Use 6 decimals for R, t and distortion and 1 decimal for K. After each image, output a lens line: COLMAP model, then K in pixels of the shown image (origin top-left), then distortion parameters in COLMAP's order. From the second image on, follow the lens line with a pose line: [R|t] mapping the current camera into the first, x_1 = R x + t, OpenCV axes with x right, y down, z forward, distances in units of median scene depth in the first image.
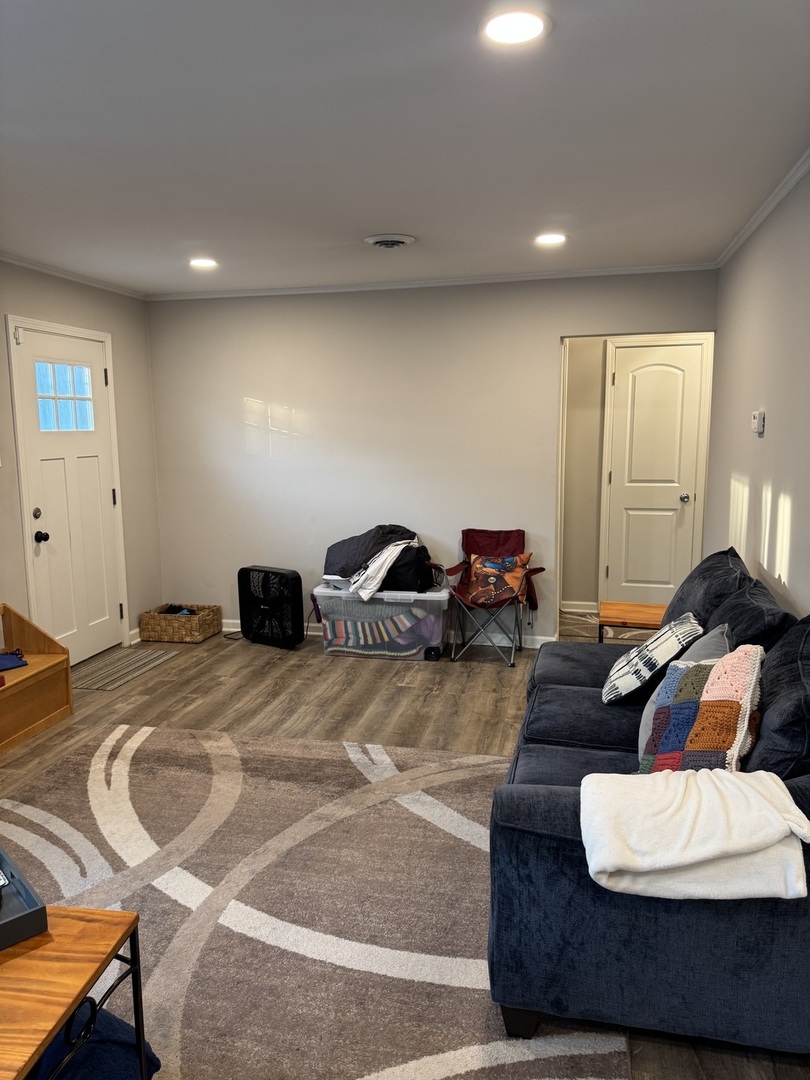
lens RADIAL K [[762.6, 0, 405.0], [0, 762.6, 540.0], [0, 0, 1]] dist [0.172317, -0.304313]
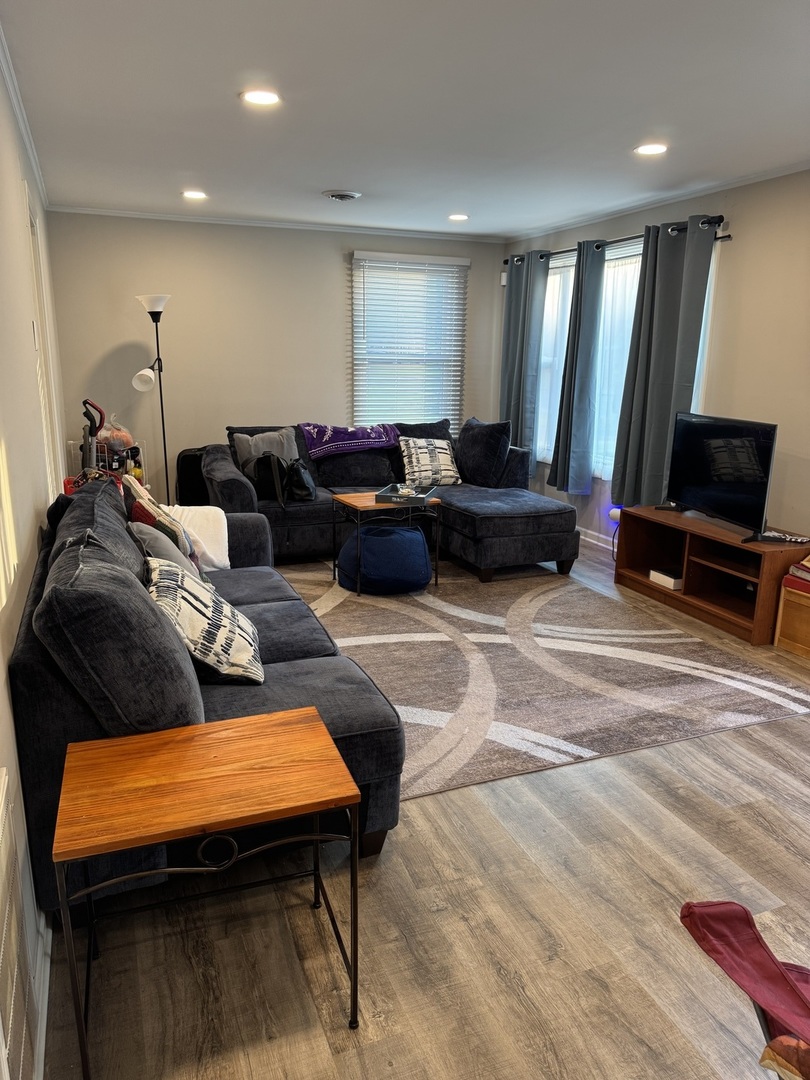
lens RADIAL K [[762.6, 0, 405.0], [0, 762.6, 540.0], [0, 0, 1]] dist [0.172317, -0.304313]
pose [[-0.821741, 0.144774, -0.551164, 0.509070], [-0.079431, 0.928650, 0.362353, -0.218829], [0.564298, 0.341540, -0.751610, 1.487172]]
